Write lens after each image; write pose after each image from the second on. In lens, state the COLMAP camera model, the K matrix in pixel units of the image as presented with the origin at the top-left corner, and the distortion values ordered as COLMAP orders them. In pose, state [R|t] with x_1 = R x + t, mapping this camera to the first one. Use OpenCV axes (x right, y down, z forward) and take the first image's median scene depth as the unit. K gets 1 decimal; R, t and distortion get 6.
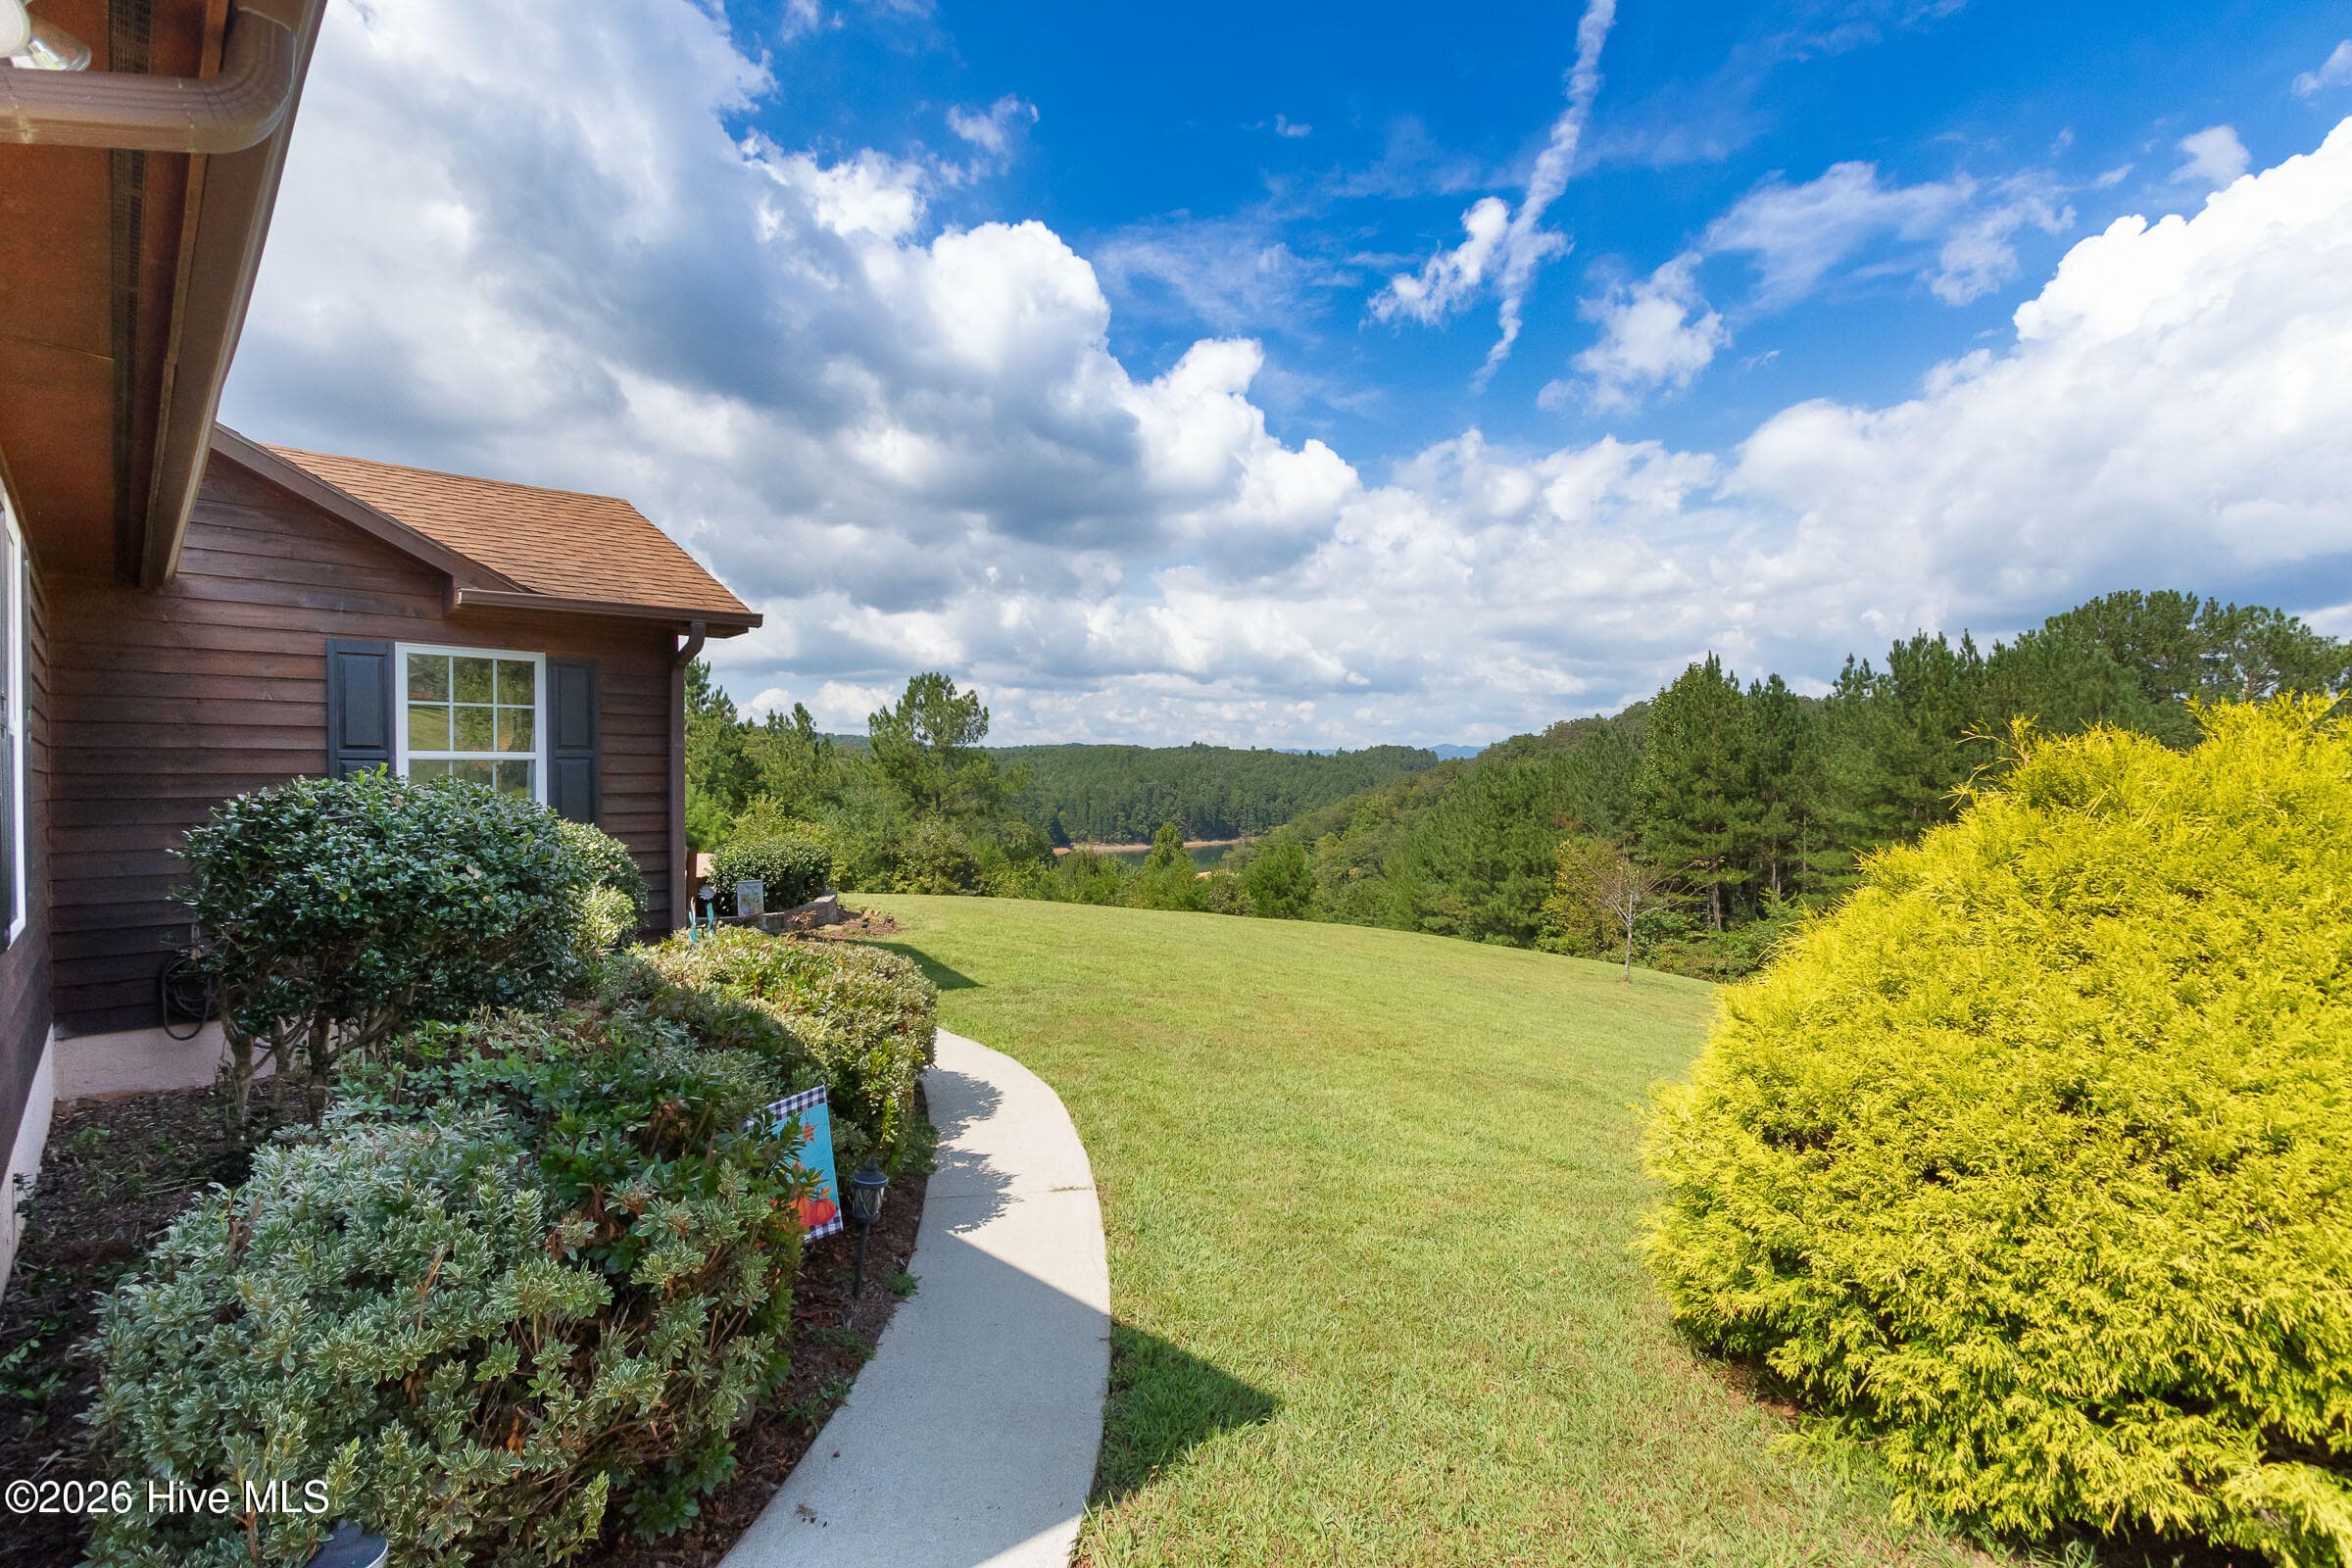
lens RADIAL K [[1111.8, 0, 1164.7], [0, 1111.8, 788.1], [0, 0, 1]] dist [0.035828, 0.000032]
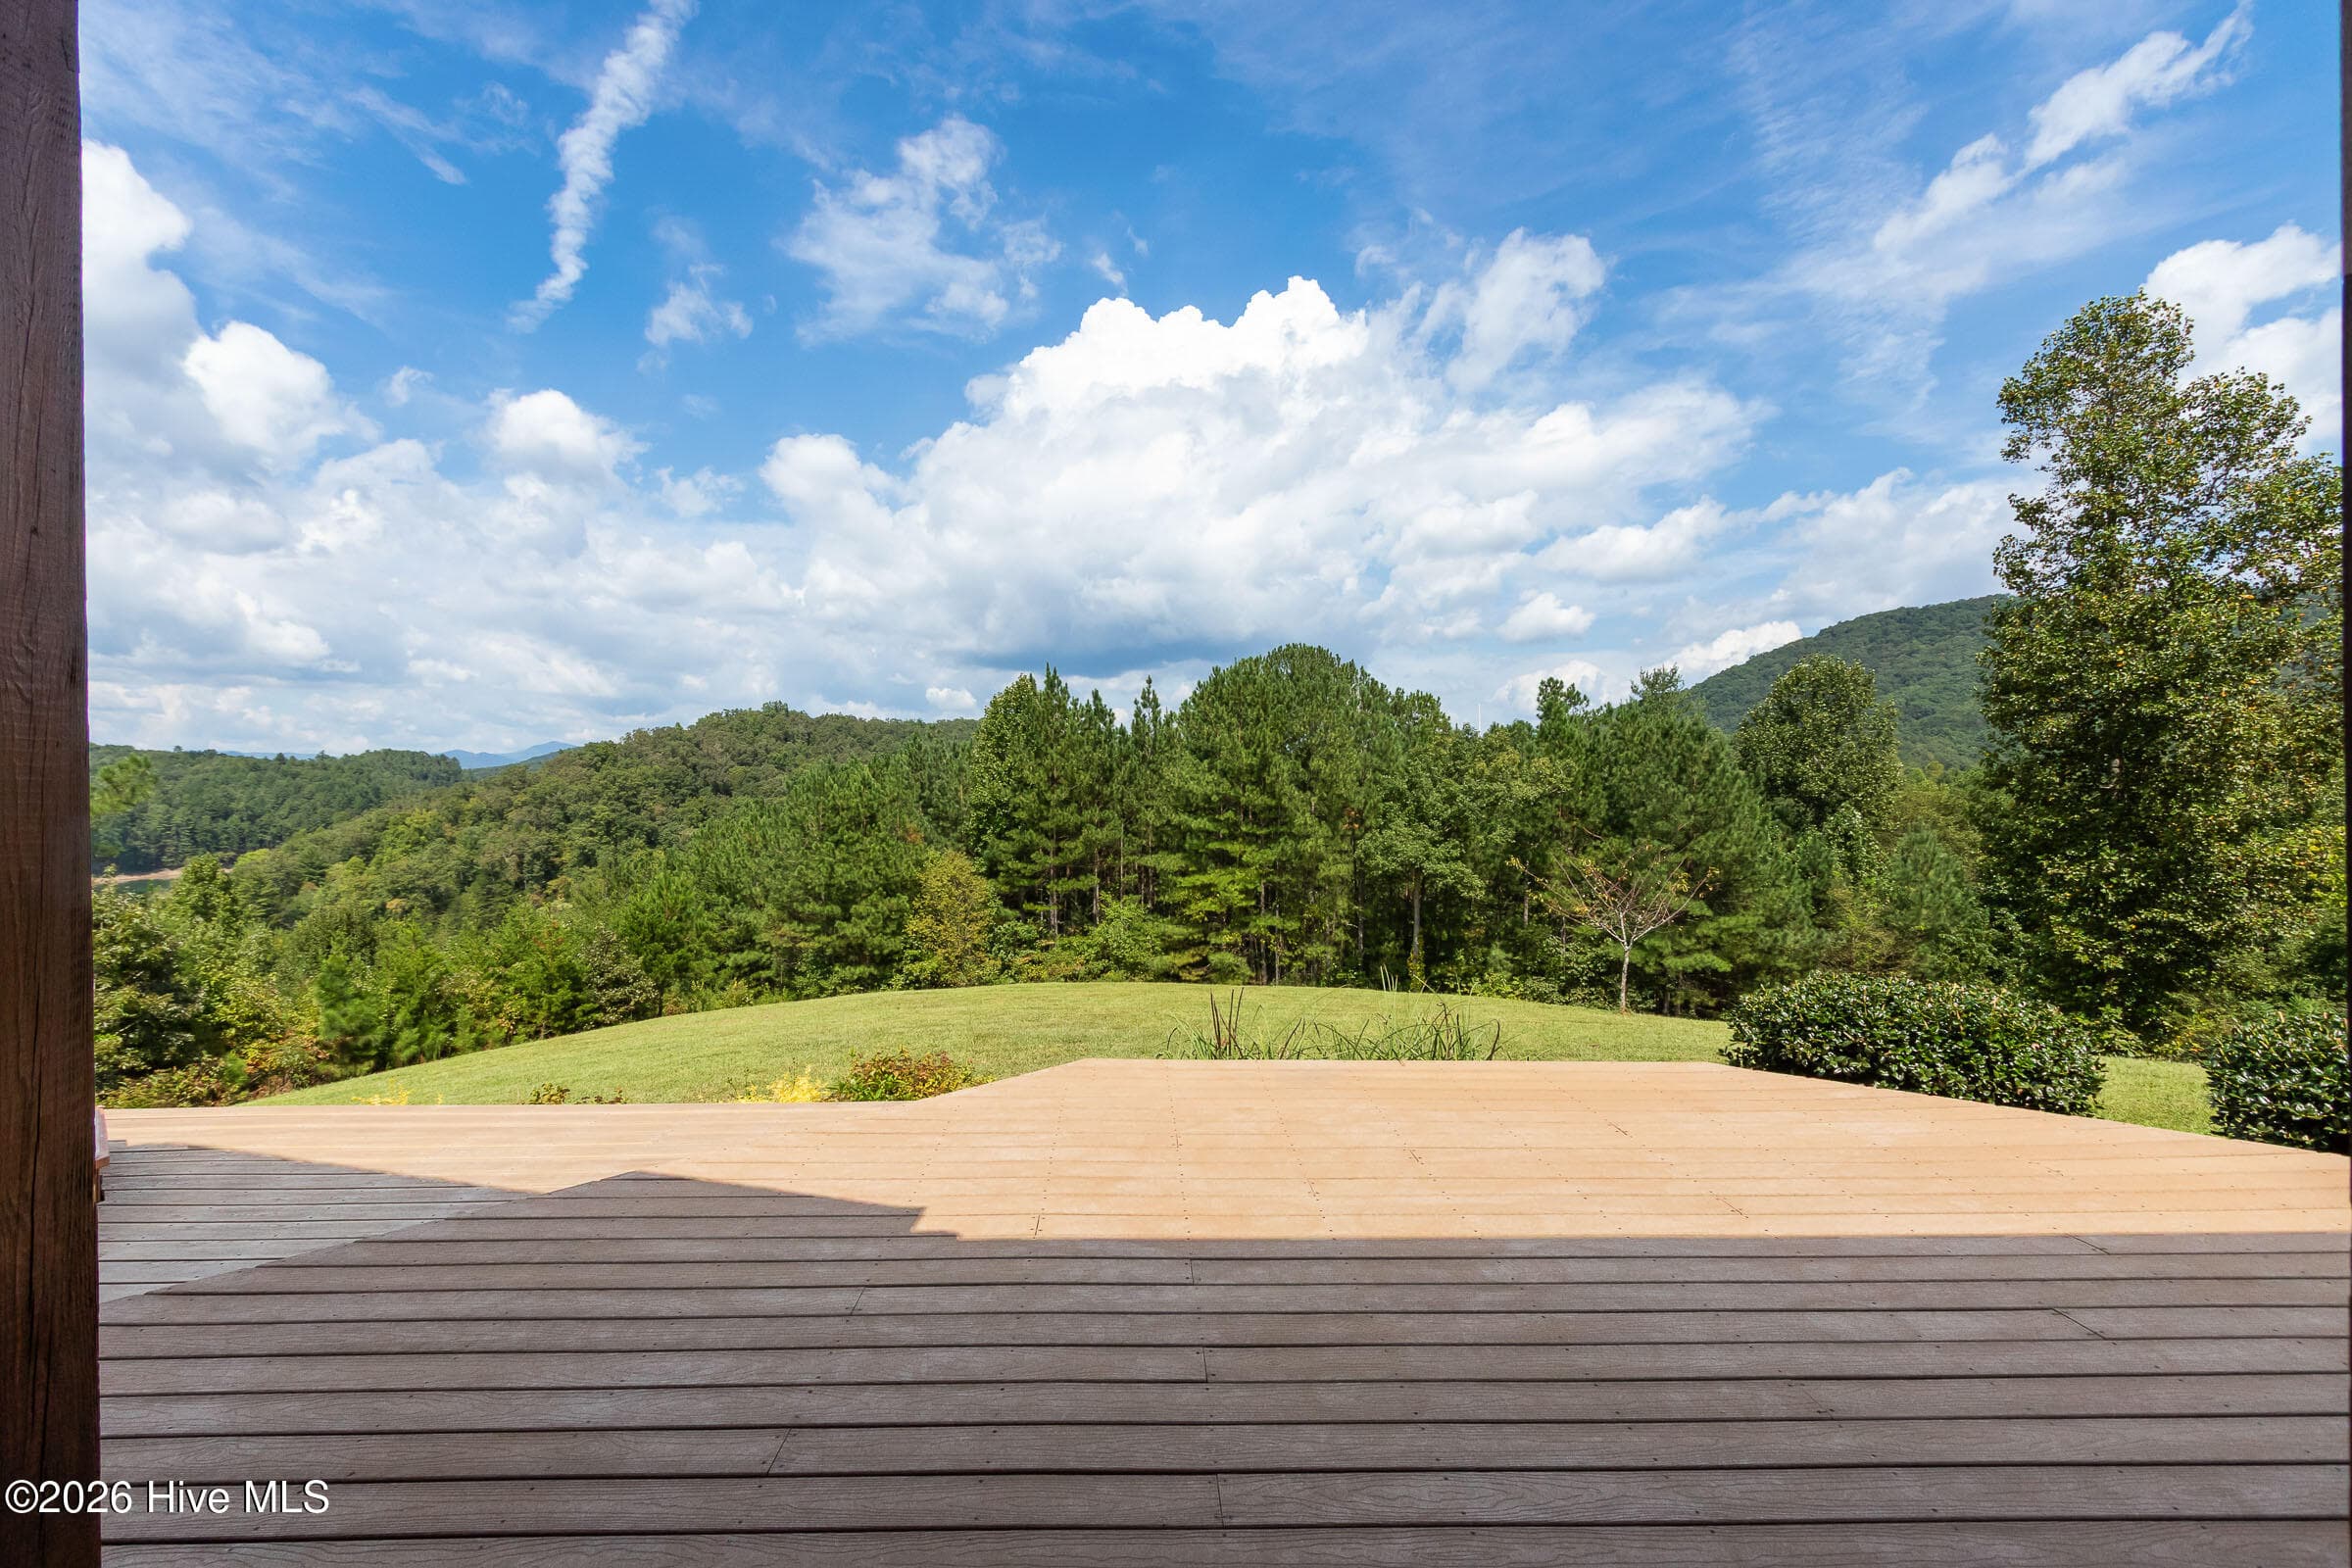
lens RADIAL K [[1096.4, 0, 1154.2], [0, 1096.4, 781.4], [0, 0, 1]] dist [0.002348, 0.000031]
pose [[0.680868, 0.006428, 0.732378, -0.174170], [0.005452, 0.999889, -0.013844, -0.000139], [-0.732385, 0.013419, 0.680758, 0.245946]]
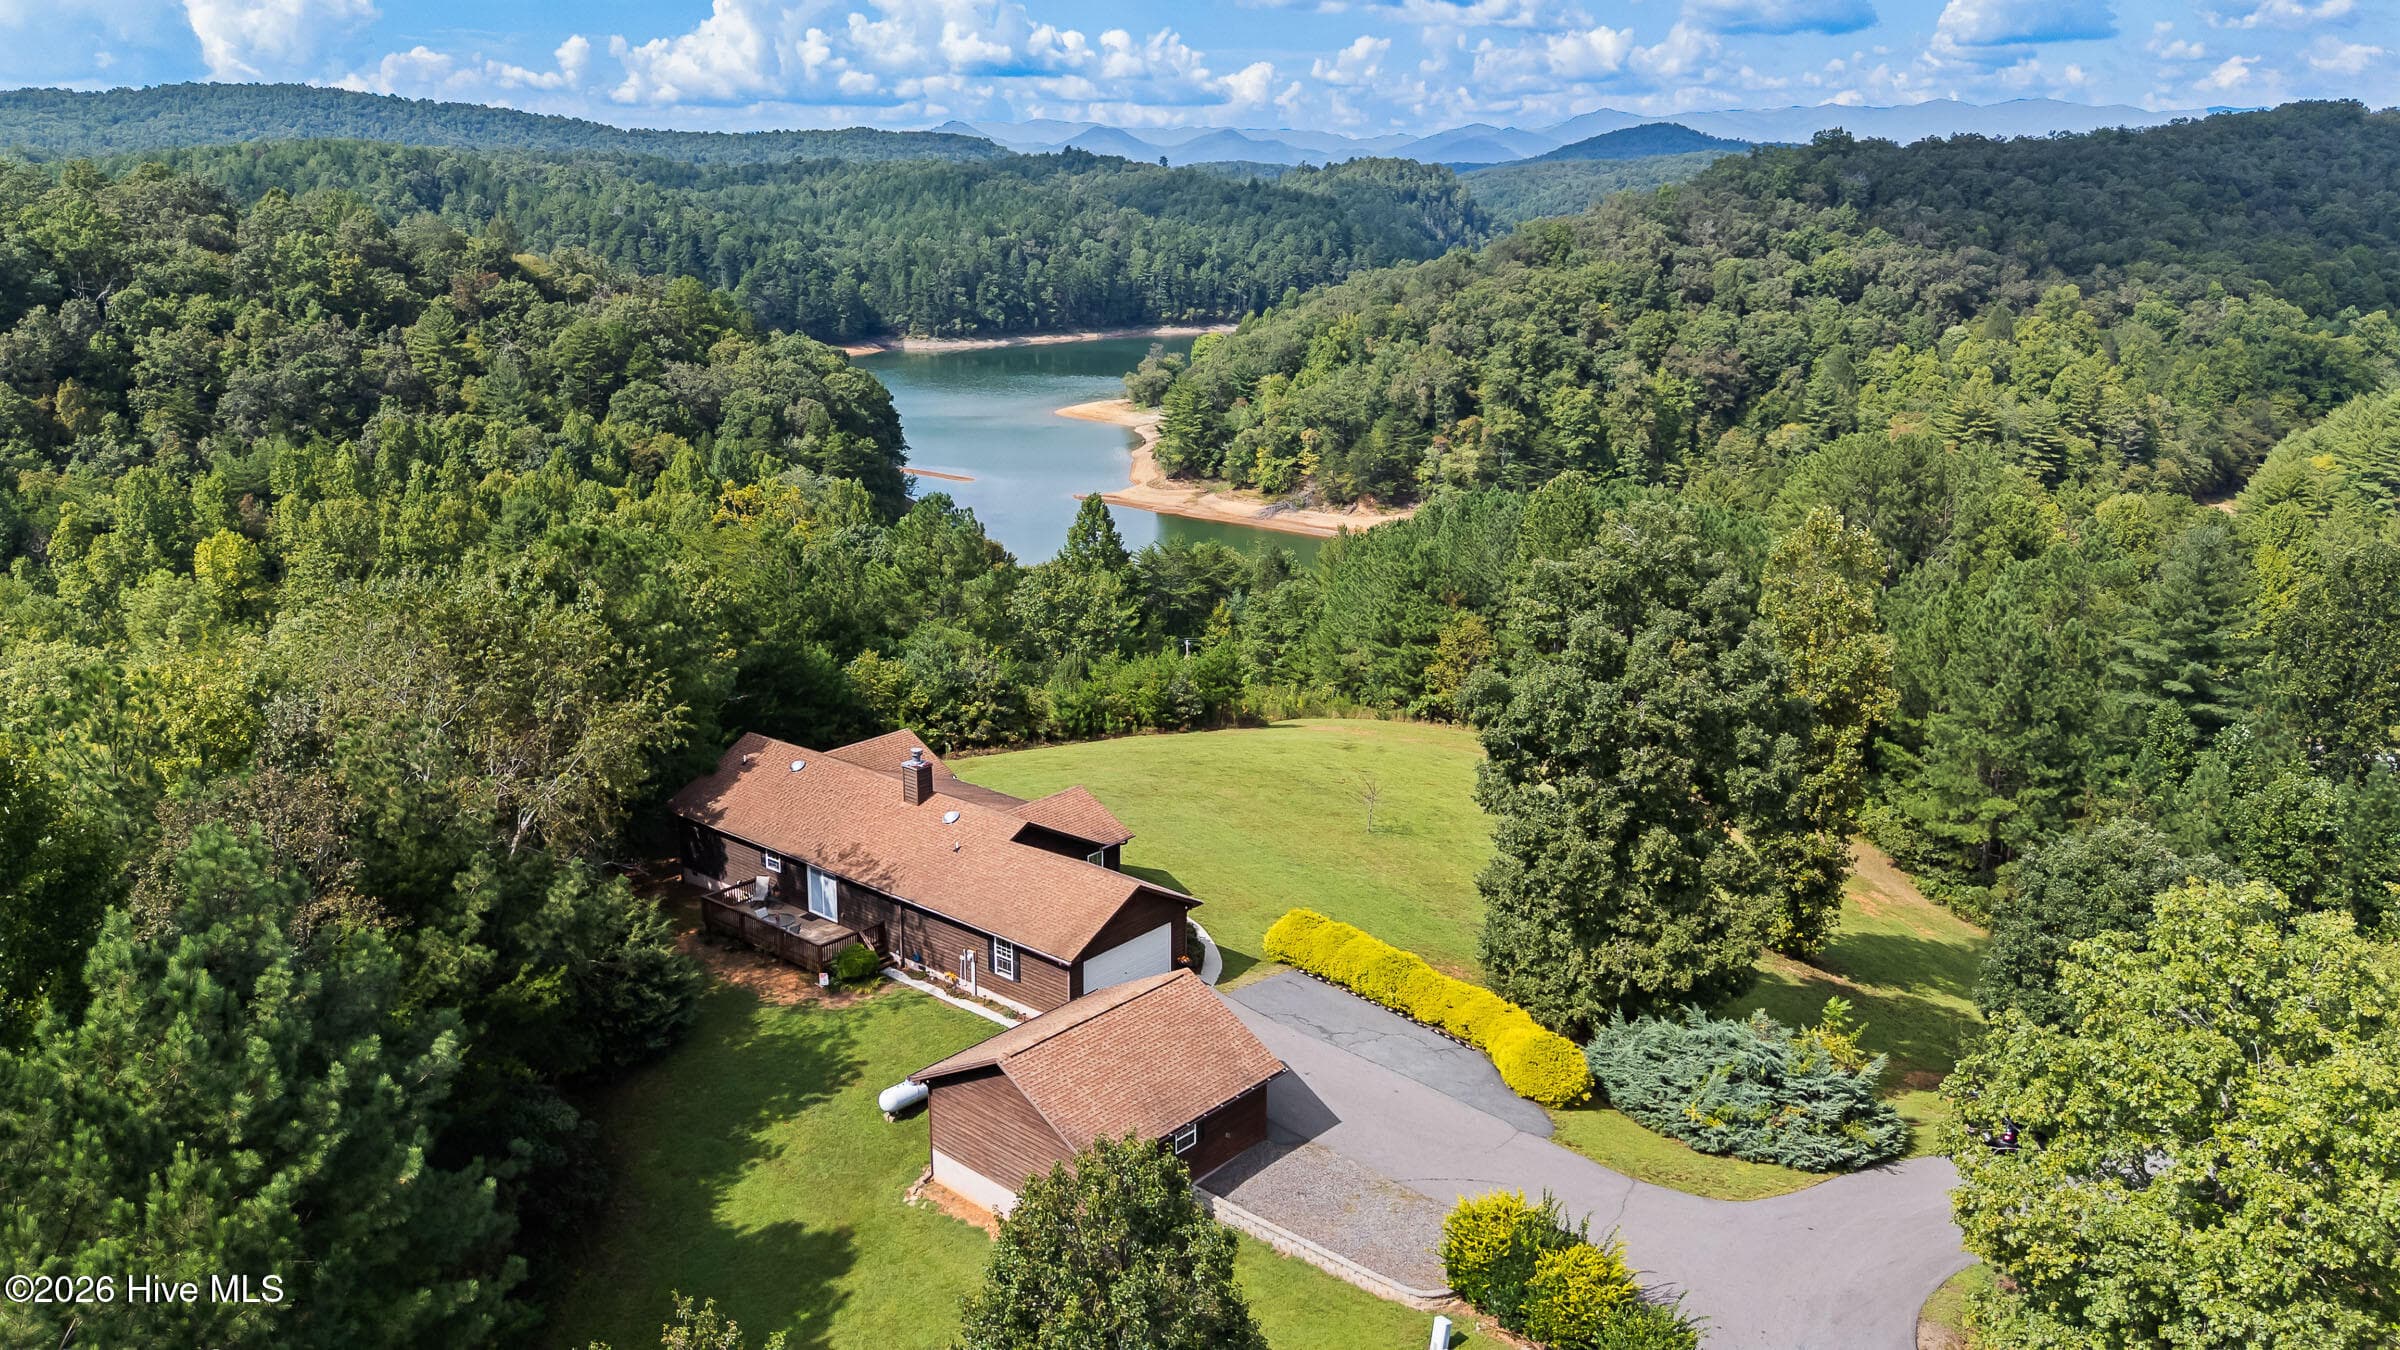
lens RADIAL K [[1868.1, 0, 1200.0], [0, 1868.1, 675.0], [0, 0, 1]] dist [0.059953, -0.005976]
pose [[0.994718, -0.011188, 0.102031, -0.128435], [-0.016192, 0.964493, 0.263612, -0.435631], [-0.101358, -0.263872, 0.959218, -0.983251]]
